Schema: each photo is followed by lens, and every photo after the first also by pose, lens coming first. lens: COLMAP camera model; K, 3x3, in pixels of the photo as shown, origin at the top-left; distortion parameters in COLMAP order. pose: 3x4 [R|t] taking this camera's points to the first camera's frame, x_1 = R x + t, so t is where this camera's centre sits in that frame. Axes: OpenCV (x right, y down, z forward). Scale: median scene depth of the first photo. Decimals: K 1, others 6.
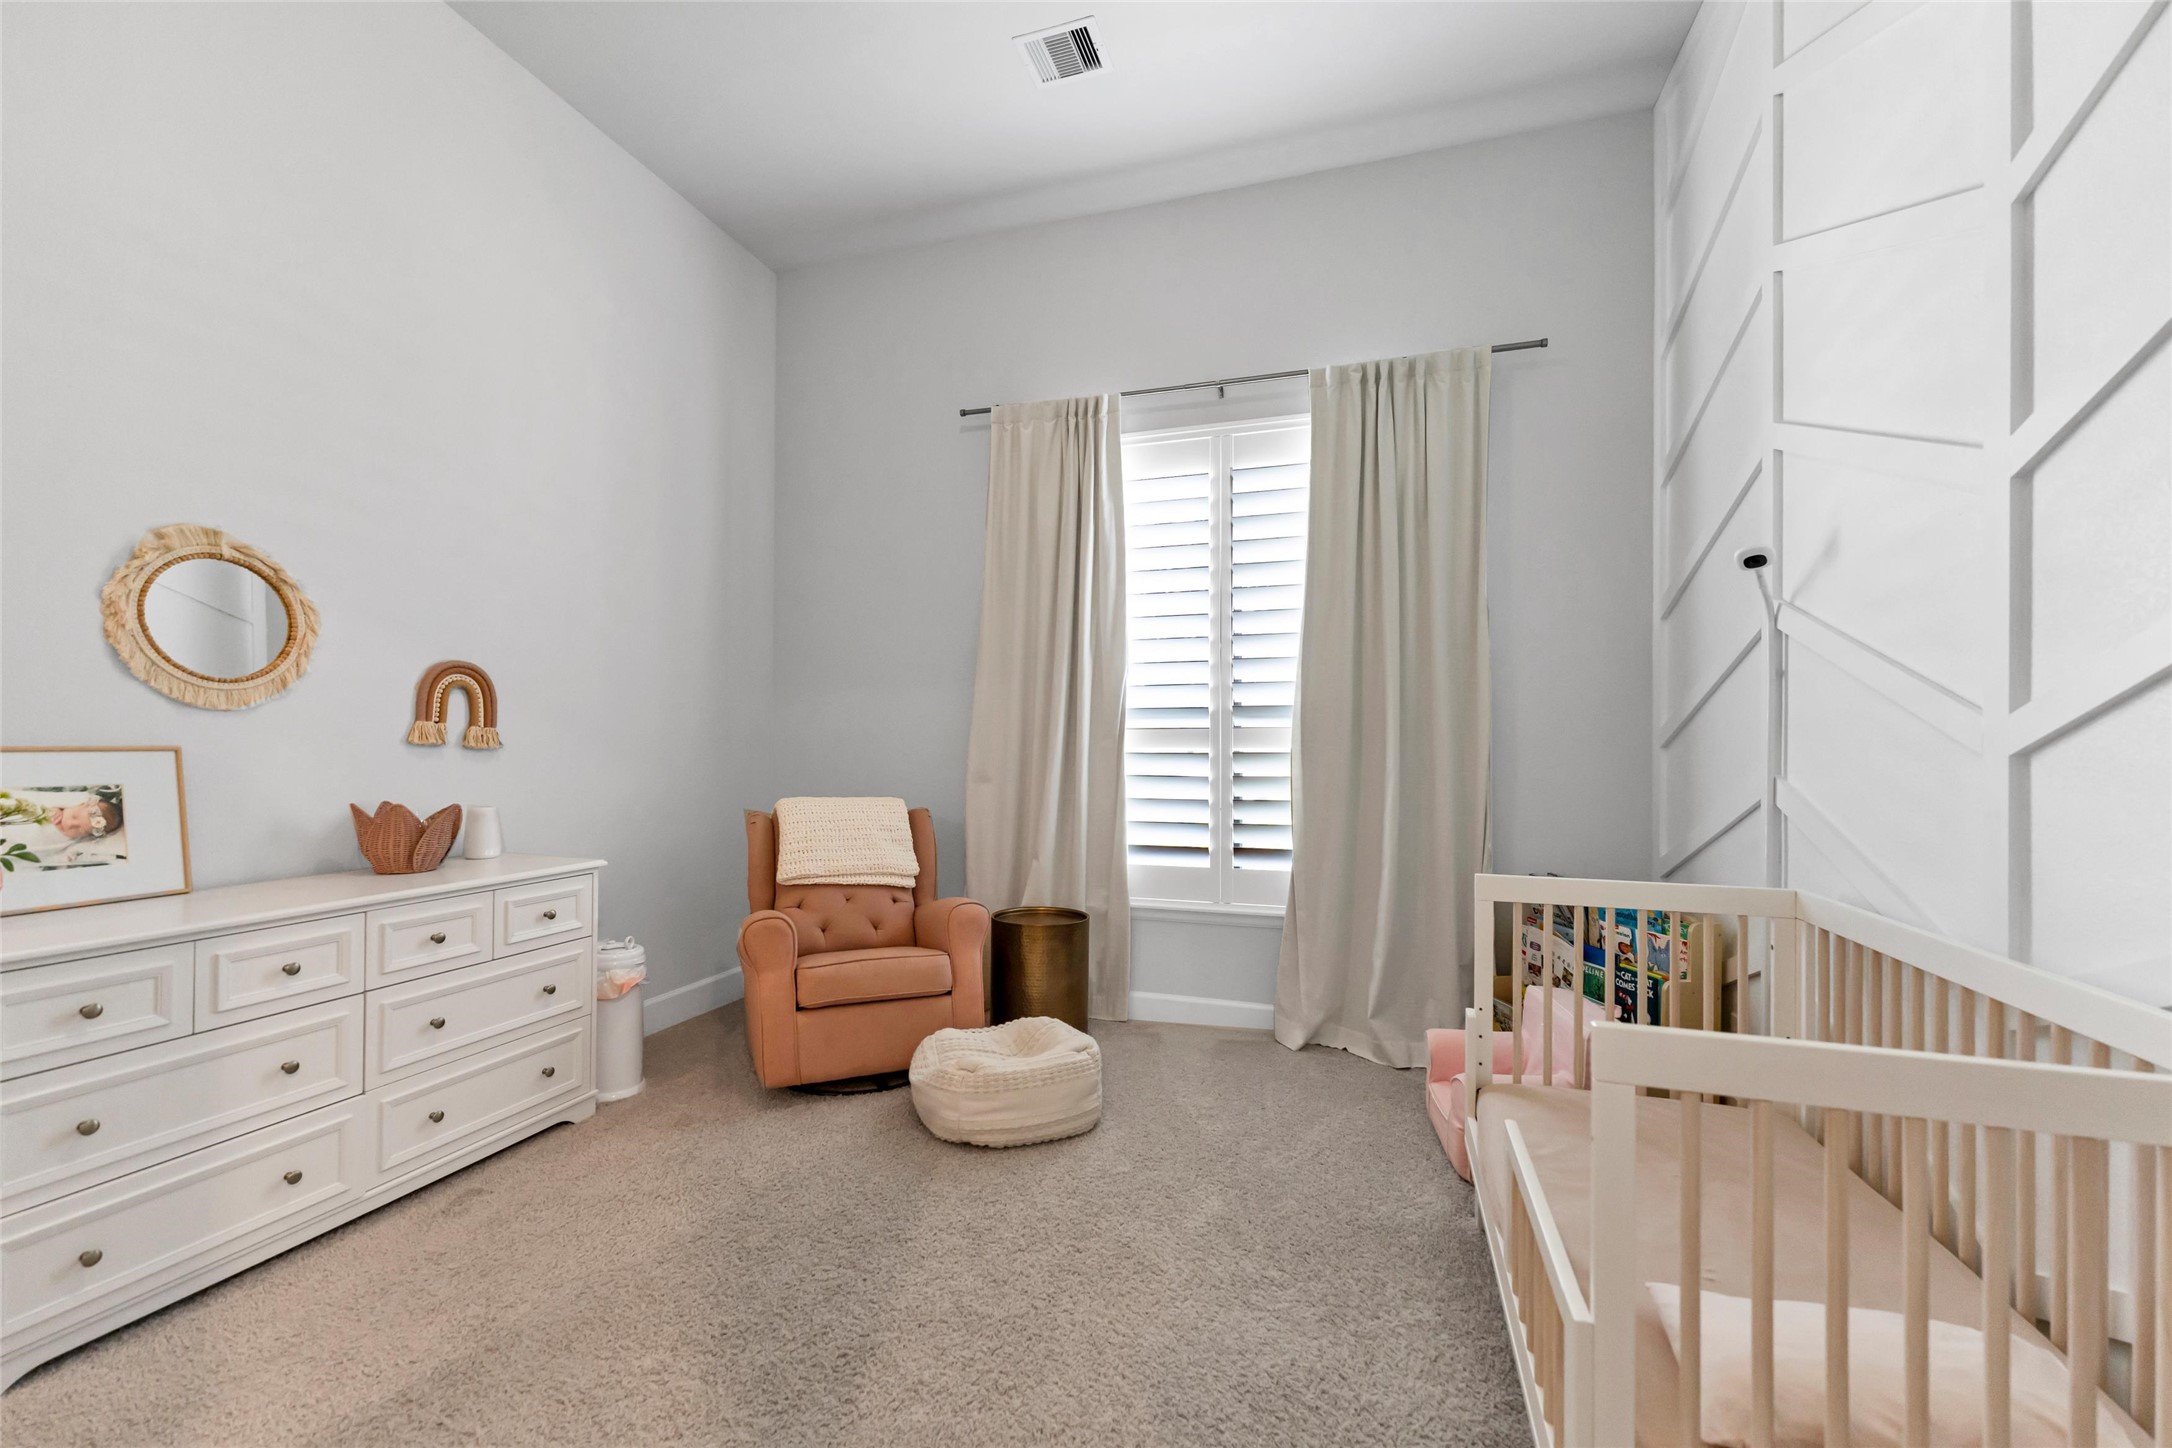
lens RADIAL K [[886.3, 0, 1090.7], [0, 886.3, 737.1], [0, 0, 1]] dist [-0.000310, -0.000071]
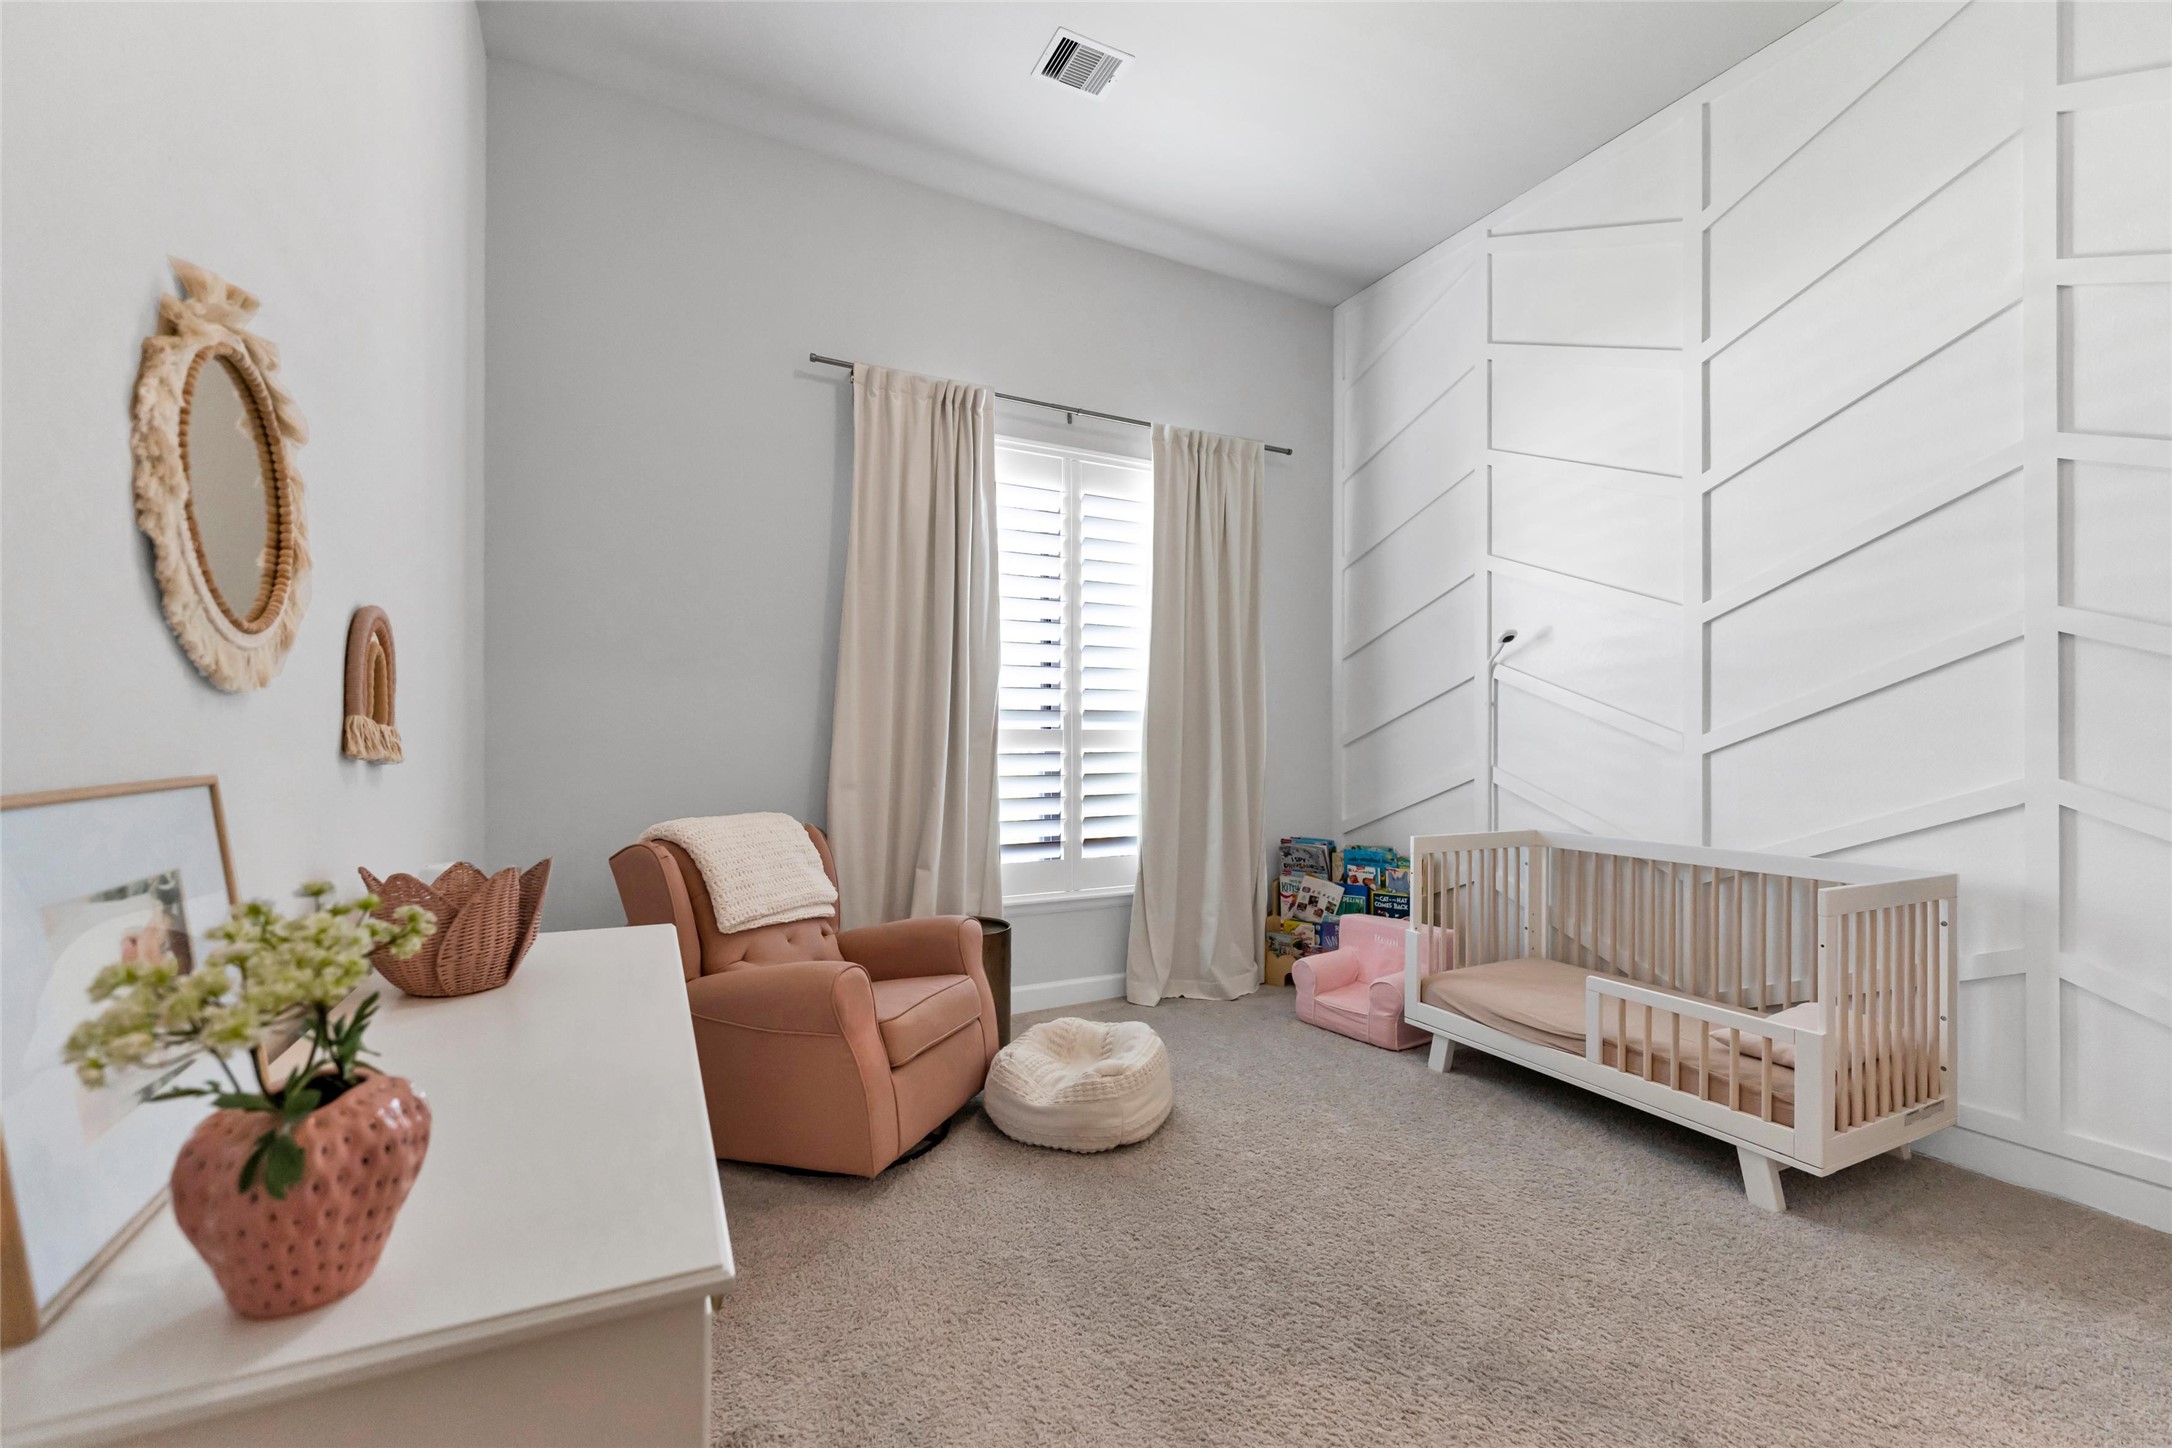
lens RADIAL K [[886.3, 0, 1090.7], [0, 886.3, 737.1], [0, 0, 1]] dist [-0.000310, -0.000071]
pose [[0.703876, 0.000760, 0.710323, -0.631502], [-0.008328, 0.999940, 0.007183, -0.009568], [-0.710274, -0.010971, 0.703840, 0.229732]]
